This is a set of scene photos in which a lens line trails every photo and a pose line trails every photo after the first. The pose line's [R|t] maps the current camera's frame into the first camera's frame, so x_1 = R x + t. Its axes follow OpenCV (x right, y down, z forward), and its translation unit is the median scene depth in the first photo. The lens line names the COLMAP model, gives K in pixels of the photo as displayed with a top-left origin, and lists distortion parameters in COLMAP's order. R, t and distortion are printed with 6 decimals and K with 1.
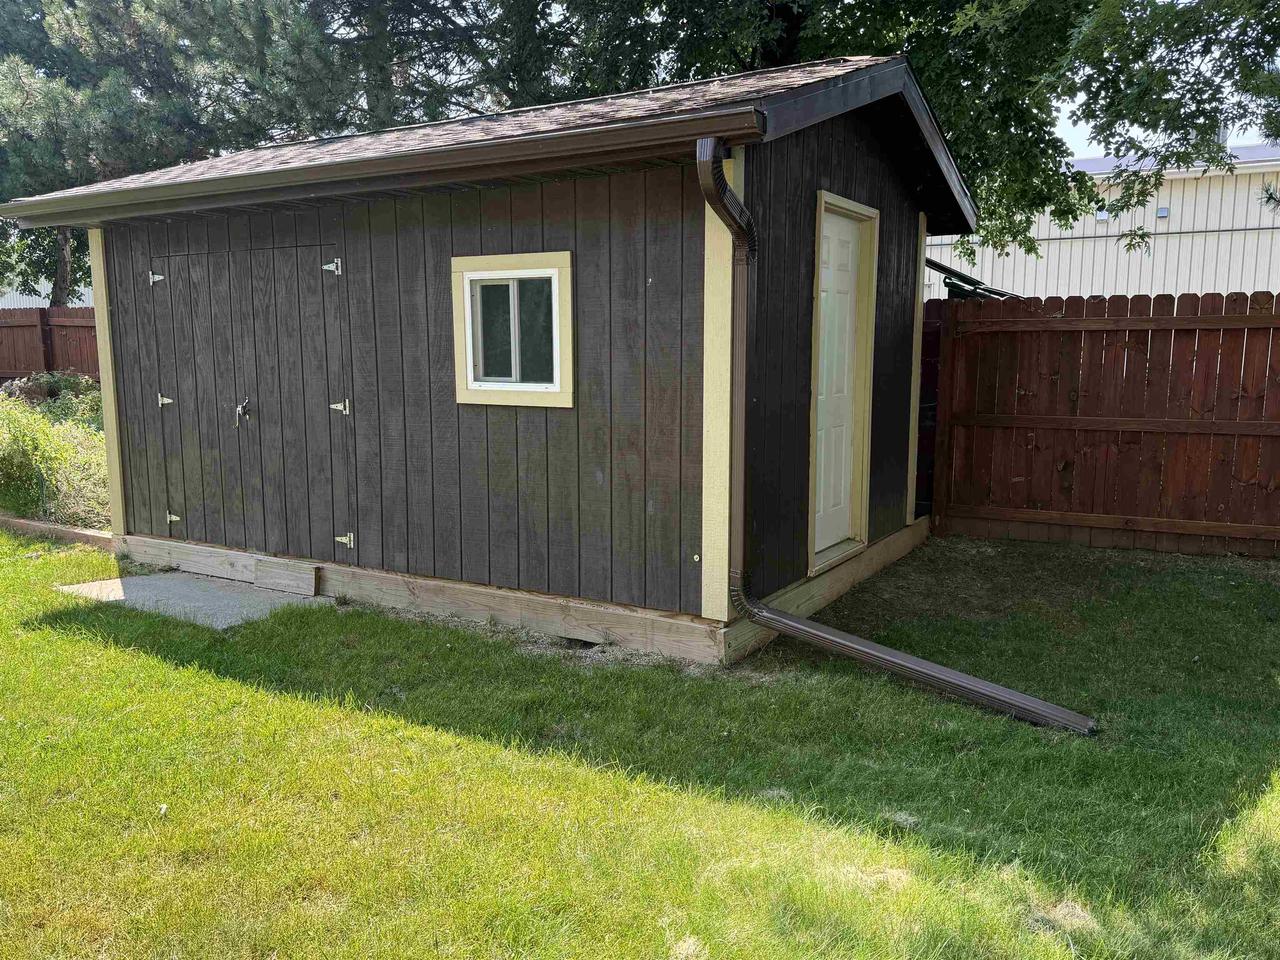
lens RADIAL K [[996.1, 0, 640.0], [0, 996.1, 480.0], [0, 0, 1]] dist [0.004350, -0.000774]
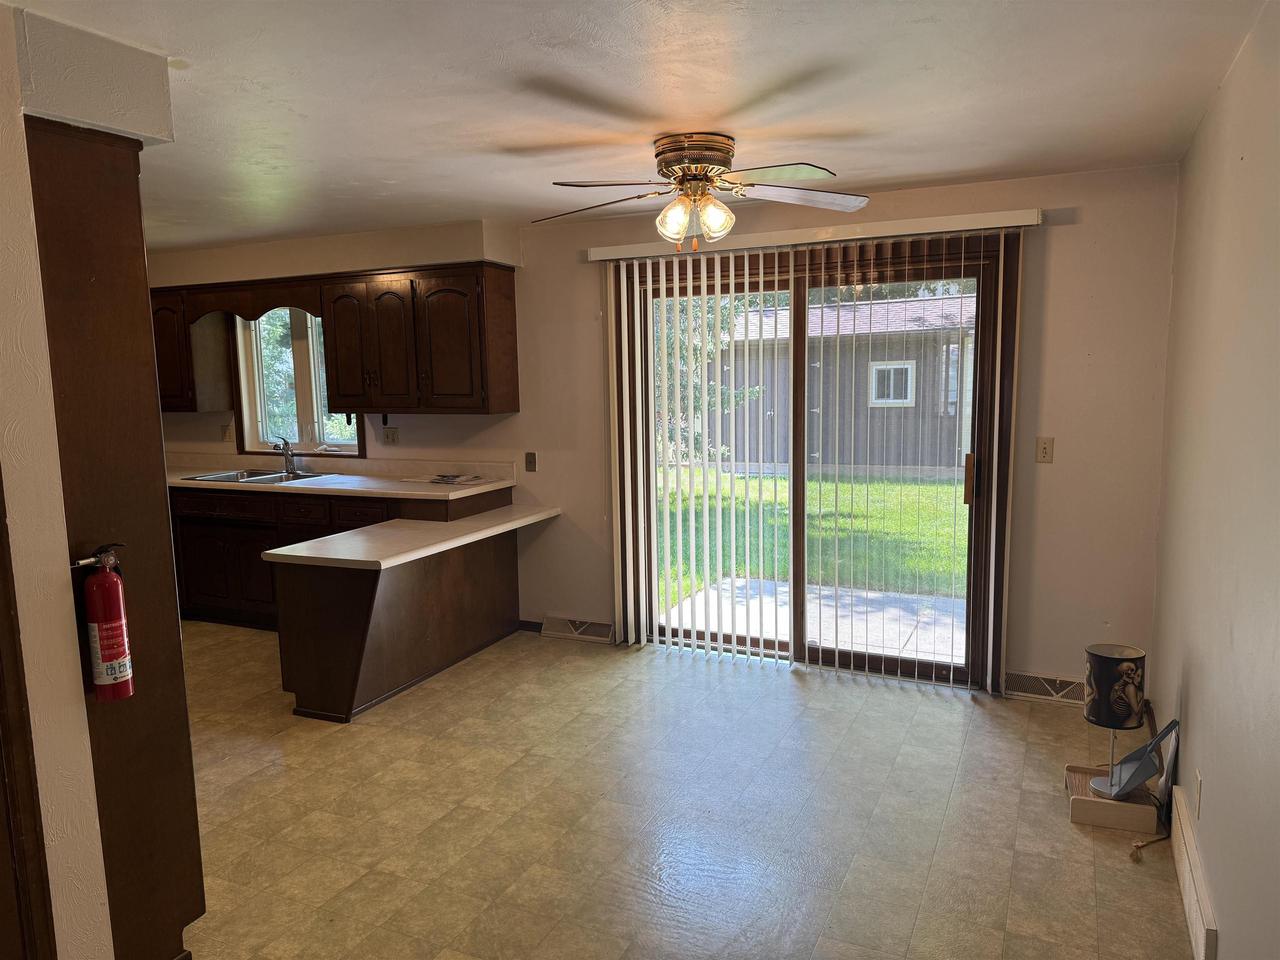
lens RADIAL K [[920.1, 0, 640.0], [0, 920.1, 480.0], [0, 0, 1]] dist [0.080152, 0.000221]
pose [[0.994567, -0.039262, 0.096413, -0.949790], [0.041151, 0.998996, -0.017689, 0.139647], [-0.095622, 0.021560, 0.995184, -1.465379]]
